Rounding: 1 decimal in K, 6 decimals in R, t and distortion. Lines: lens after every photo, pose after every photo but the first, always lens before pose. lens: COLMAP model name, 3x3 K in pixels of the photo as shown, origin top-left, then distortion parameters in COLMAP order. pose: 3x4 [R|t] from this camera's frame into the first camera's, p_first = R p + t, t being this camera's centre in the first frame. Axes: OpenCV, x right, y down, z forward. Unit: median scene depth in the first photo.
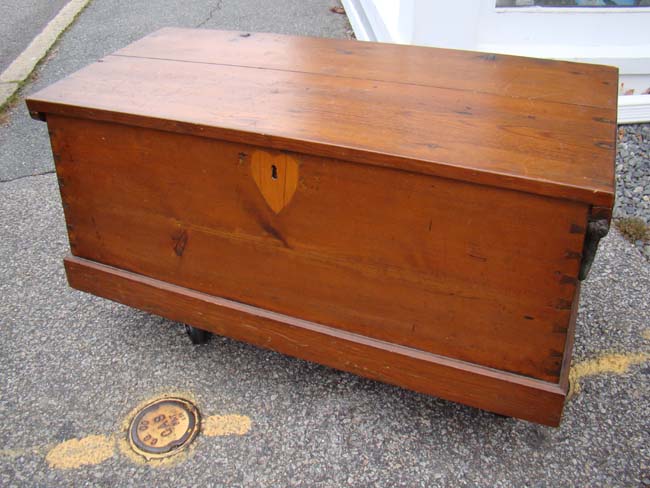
lens RADIAL K [[600.7, 0, 325.0], [0, 600.7, 244.0], [0, 0, 1]] dist [-0.168522, 0.111363]
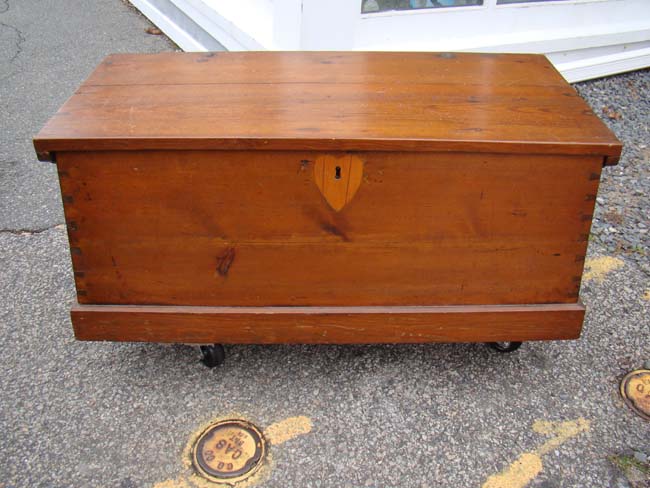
lens RADIAL K [[600.7, 0, 325.0], [0, 600.7, 244.0], [0, 0, 1]] dist [-0.168522, 0.111363]
pose [[0.913973, -0.191777, 0.357596, -0.434071], [0.199453, 0.979782, 0.015674, -0.012846], [-0.353372, 0.056998, 0.933745, -0.001849]]
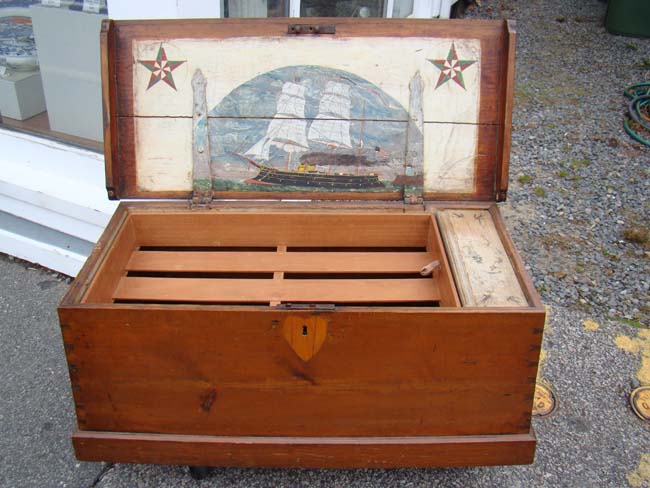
lens RADIAL K [[600.7, 0, 325.0], [0, 600.7, 244.0], [0, 0, 1]] dist [-0.168522, 0.111363]
pose [[0.922675, -0.168681, 0.346725, -0.368644], [0.197387, 0.979103, -0.048938, -0.188211], [-0.331225, 0.113593, 0.936689, -0.153699]]
